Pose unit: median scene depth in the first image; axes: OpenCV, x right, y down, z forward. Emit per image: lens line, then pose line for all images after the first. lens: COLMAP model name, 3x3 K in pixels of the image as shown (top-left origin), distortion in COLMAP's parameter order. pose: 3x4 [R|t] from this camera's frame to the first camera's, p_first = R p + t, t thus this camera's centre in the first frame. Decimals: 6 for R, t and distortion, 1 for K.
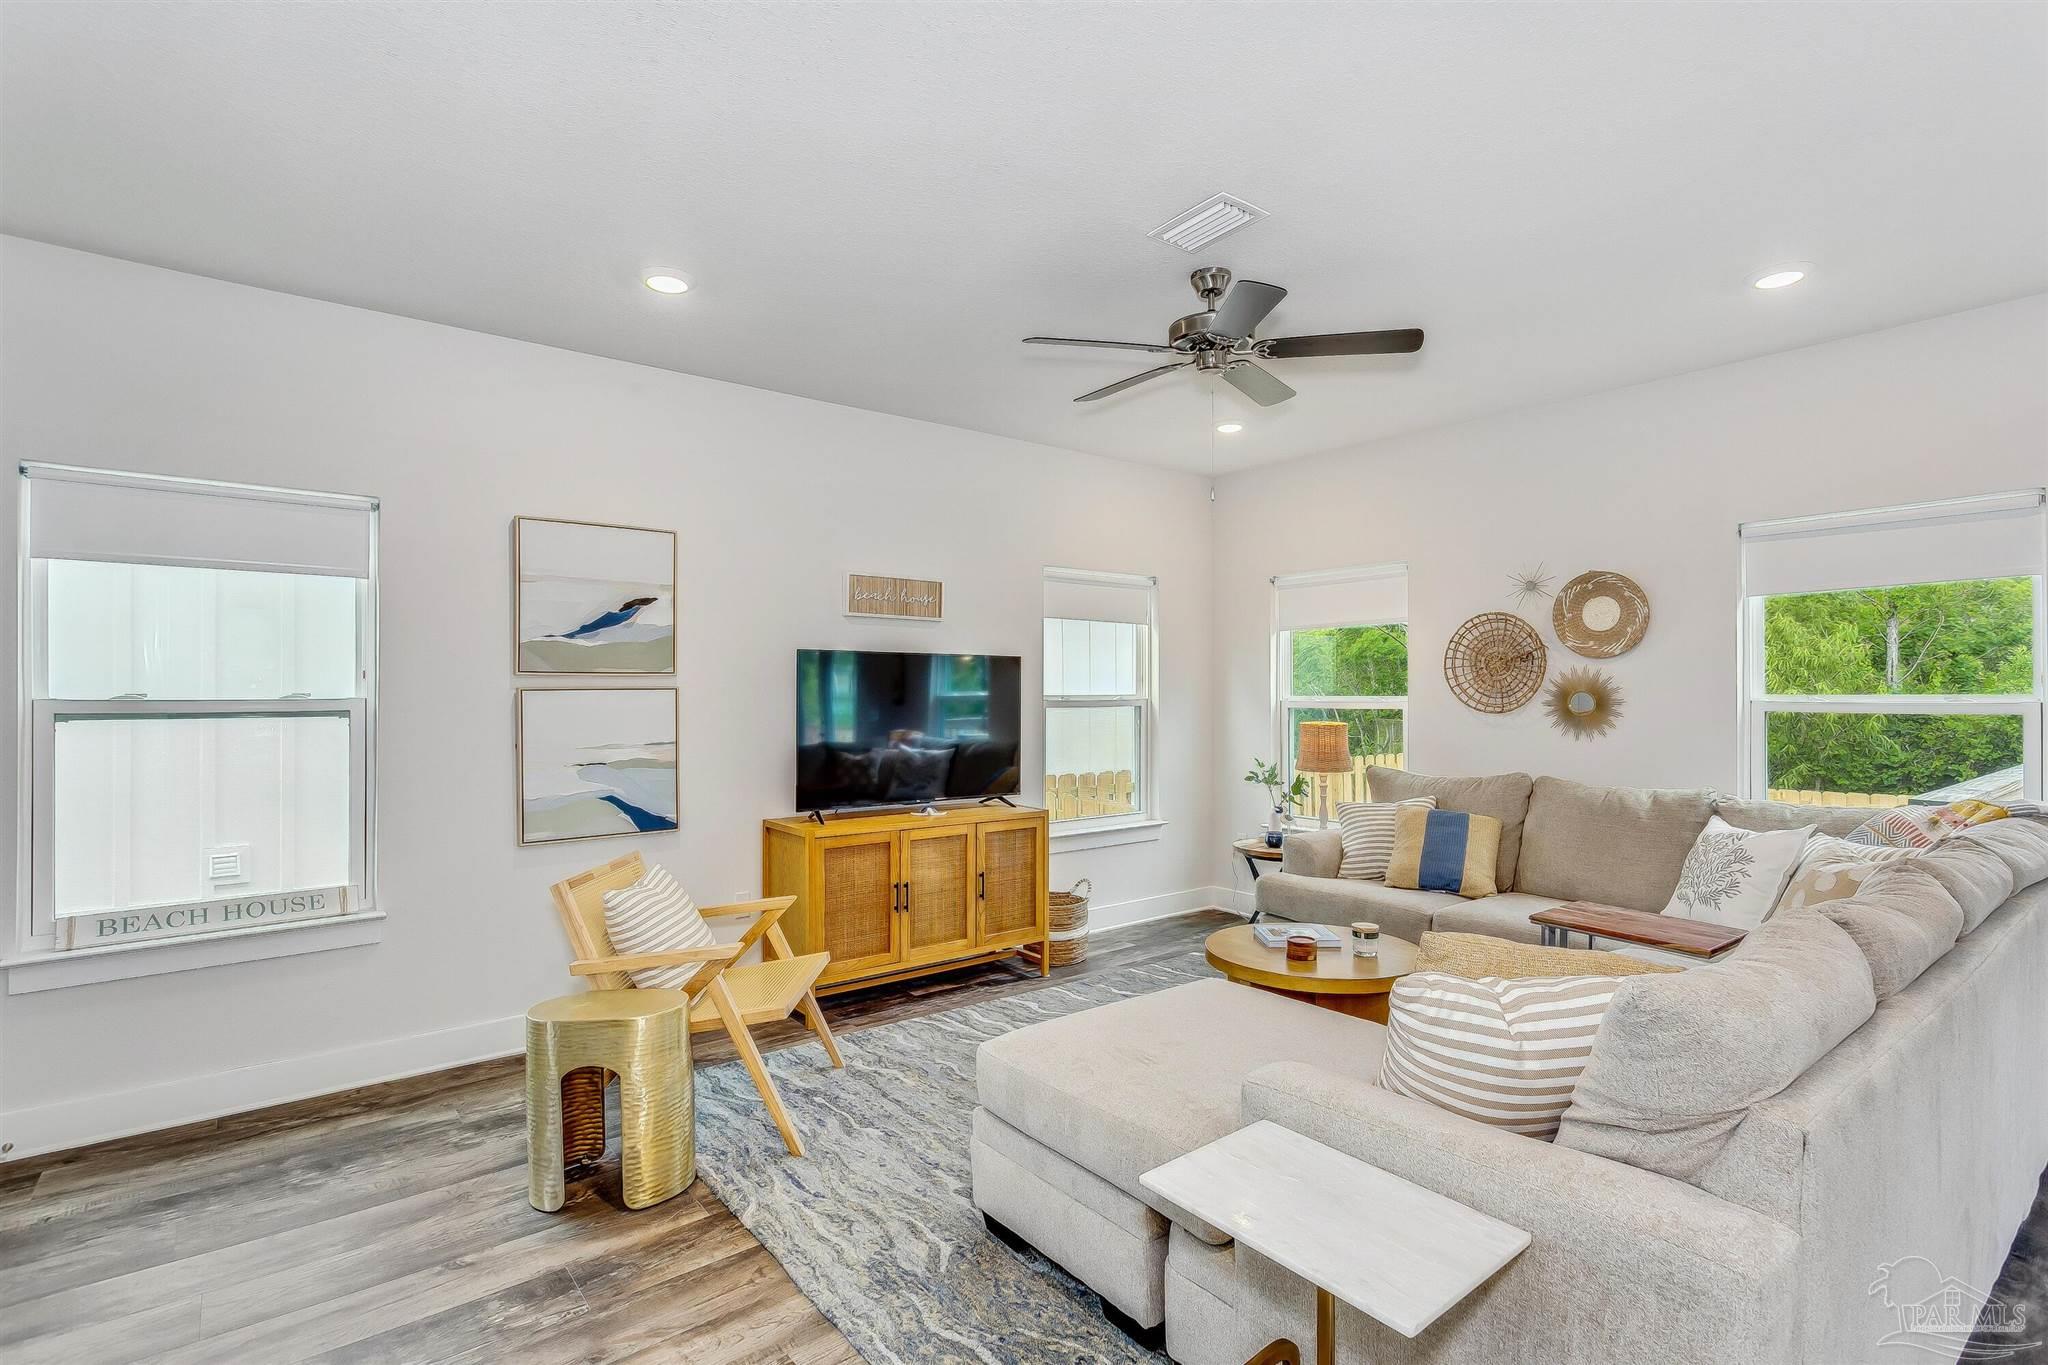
lens RADIAL K [[954.7, 0, 1031.9], [0, 954.7, 684.8], [0, 0, 1]] dist [0.001544, 0.000316]
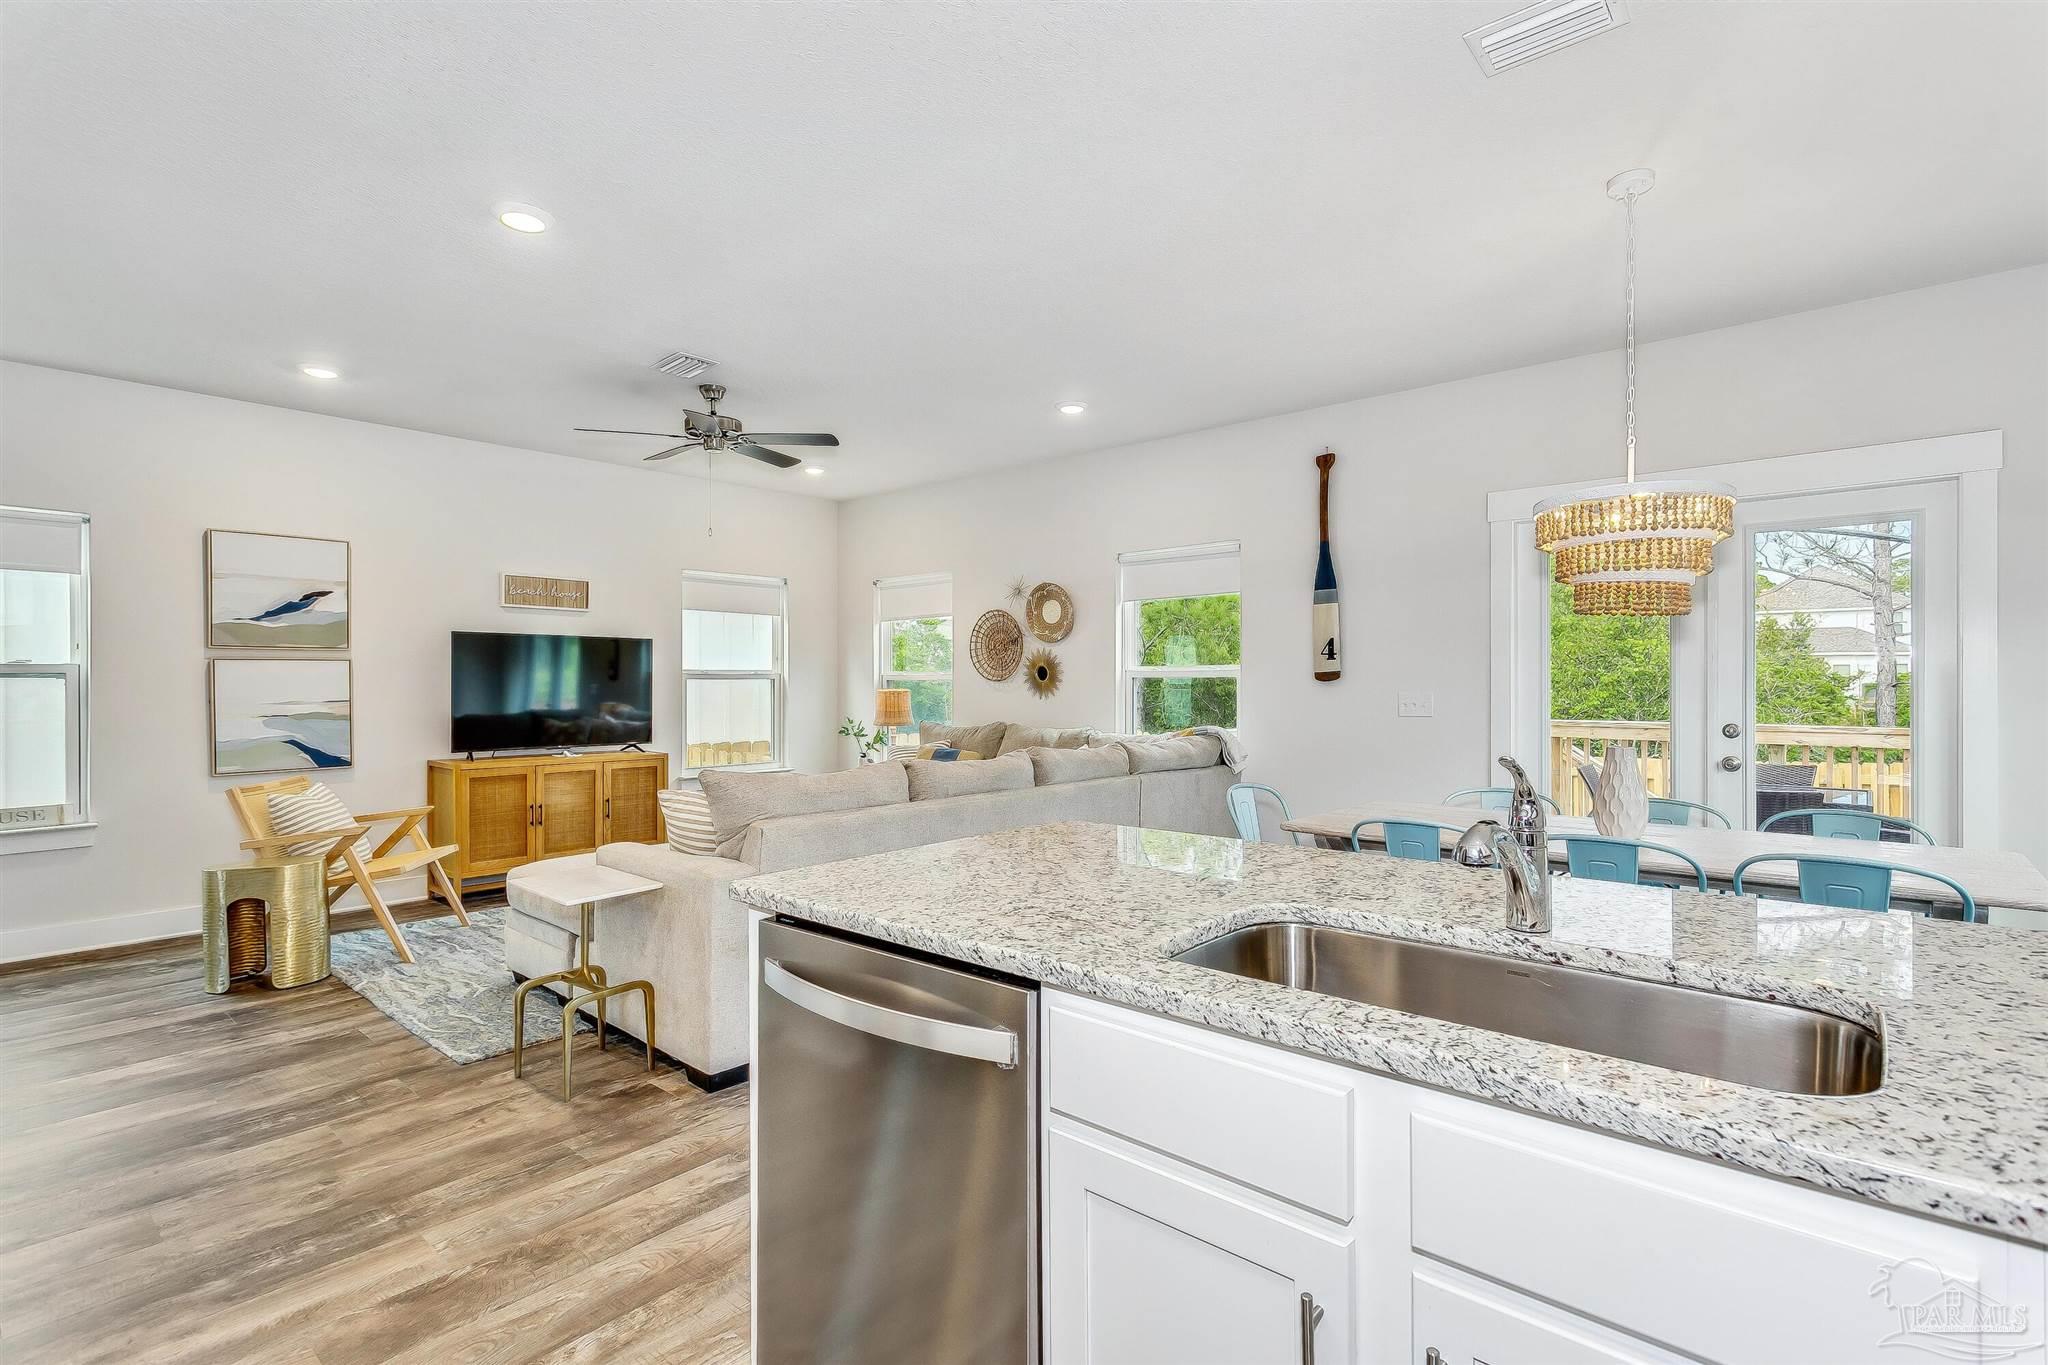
lens RADIAL K [[970.1, 0, 1024.0], [0, 970.1, 682.5], [0, 0, 1]] dist [0.007870, -0.000661]
pose [[0.987100, 0.000269, 0.160106, 0.332384], [-0.001507, 0.999970, 0.007607, 0.023361], [-0.160100, -0.007750, 0.987070, -0.479315]]
